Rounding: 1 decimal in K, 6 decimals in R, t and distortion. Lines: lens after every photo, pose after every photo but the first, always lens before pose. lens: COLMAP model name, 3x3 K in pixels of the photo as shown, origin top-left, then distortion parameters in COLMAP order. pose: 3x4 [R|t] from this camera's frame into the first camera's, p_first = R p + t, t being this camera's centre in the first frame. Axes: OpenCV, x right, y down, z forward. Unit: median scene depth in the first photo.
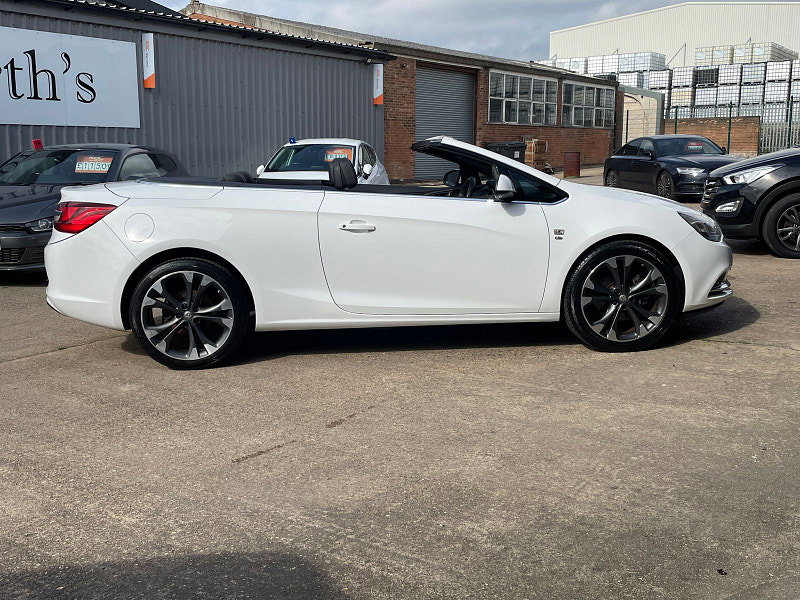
lens RADIAL K [[872.4, 0, 391.1], [0, 872.4, 295.1], [0, 0, 1]] dist [0.060561, 0.000000]
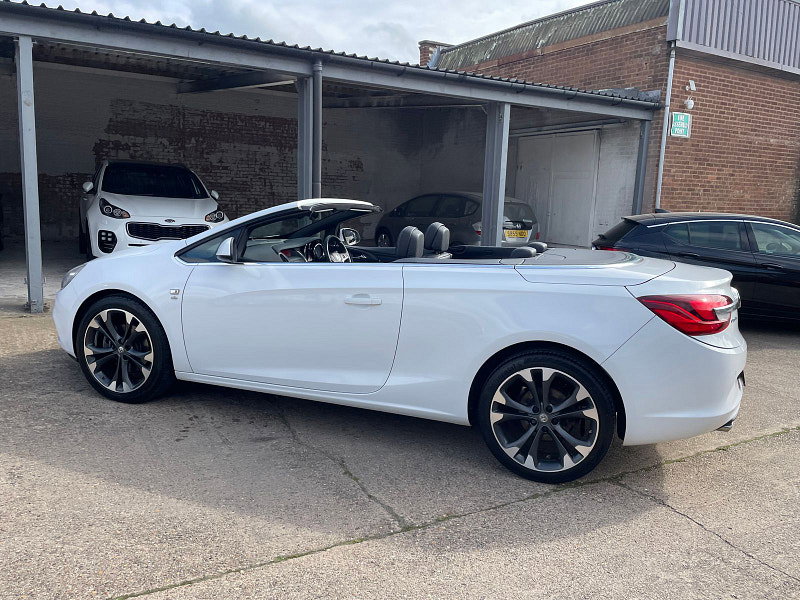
lens RADIAL K [[640.9, 0, 404.8], [0, 640.9, 290.2], [0, 0, 1]] dist [0.090221, -0.119981]
pose [[-0.919826, -0.082971, 0.383453, -0.164607], [0.032234, 0.958094, 0.284635, -0.151765], [-0.391001, 0.274174, -0.878605, 0.862856]]
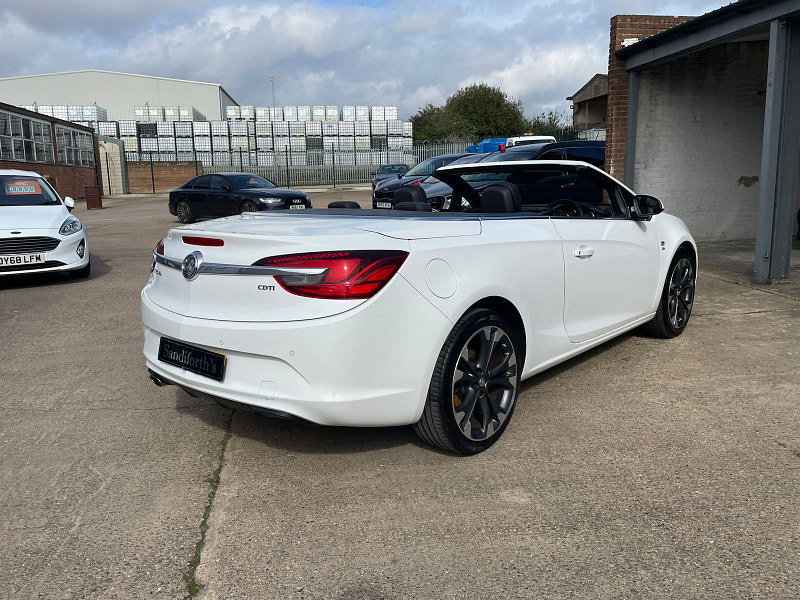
lens RADIAL K [[640.9, 0, 405.5], [0, 640.9, 297.0], [0, 0, 1]] dist [0.090221, -0.119981]
pose [[0.705133, -0.127535, 0.697512, -0.306018], [0.124342, 0.990689, 0.055440, -0.042464], [-0.698088, 0.047638, 0.714425, 0.287406]]
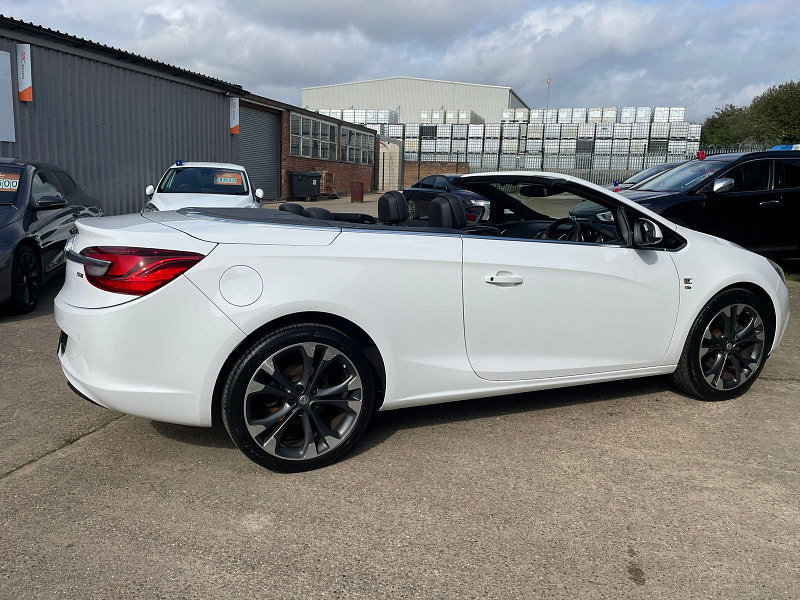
lens RADIAL K [[640.9, 0, 404.1], [0, 640.9, 306.0], [0, 0, 1]] dist [0.090221, -0.119981]
pose [[0.938958, -0.026425, 0.343015, -0.153752], [0.015252, 0.999263, 0.035230, -0.034403], [-0.343693, -0.027848, 0.938669, 0.207254]]
